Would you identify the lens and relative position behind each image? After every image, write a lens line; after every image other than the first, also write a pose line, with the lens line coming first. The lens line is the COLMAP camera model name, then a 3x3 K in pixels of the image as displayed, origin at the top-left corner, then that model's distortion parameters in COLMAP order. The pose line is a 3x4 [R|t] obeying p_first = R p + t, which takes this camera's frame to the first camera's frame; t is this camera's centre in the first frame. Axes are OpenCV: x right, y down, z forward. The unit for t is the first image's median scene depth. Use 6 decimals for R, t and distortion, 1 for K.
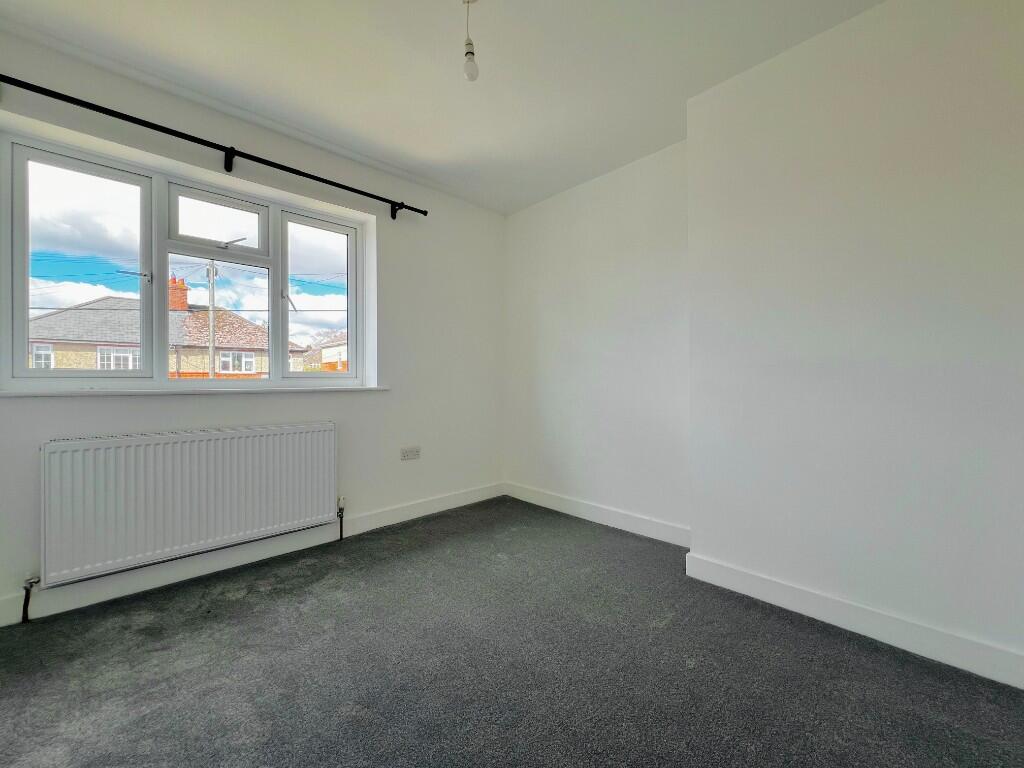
lens RADIAL K [[414.7, 0, 512.7], [0, 414.7, 383.0], [0, 0, 1]] dist [0.000528, 0.000504]
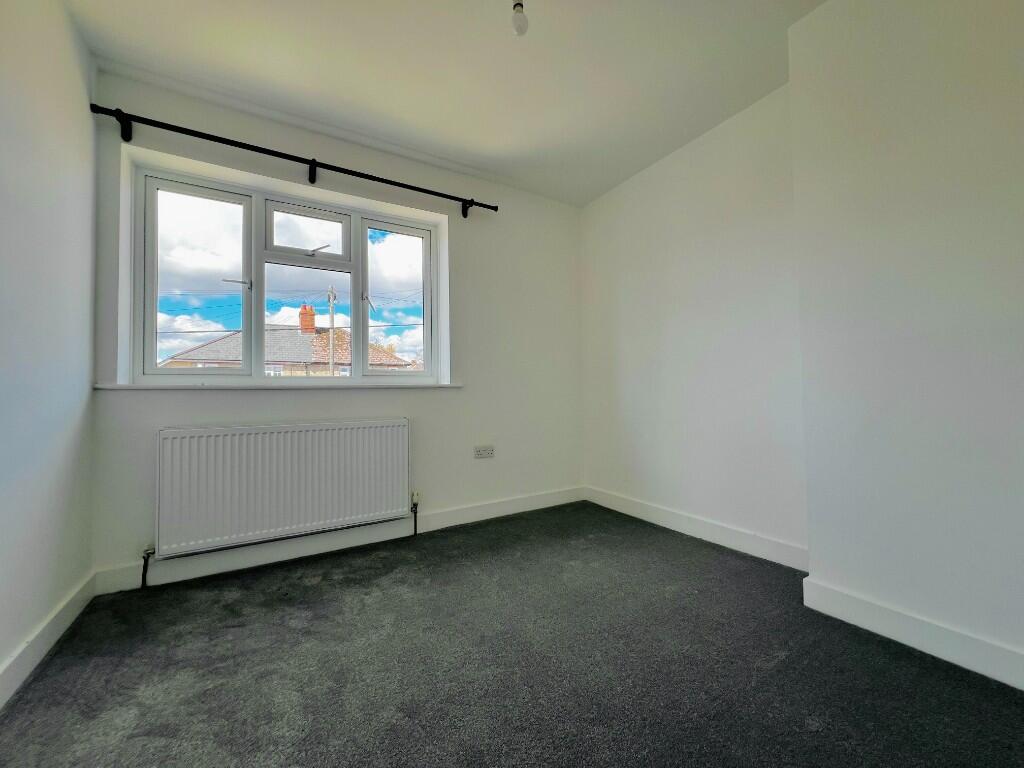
lens RADIAL K [[409.3, 0, 512.1], [0, 409.3, 382.1], [0, 0, 1]] dist [0.000935, 0.000757]
pose [[0.975964, -0.017556, -0.217221, 0.052685], [0.012015, 0.999569, -0.026802, 0.051152], [0.217598, 0.023548, 0.975754, 0.104419]]
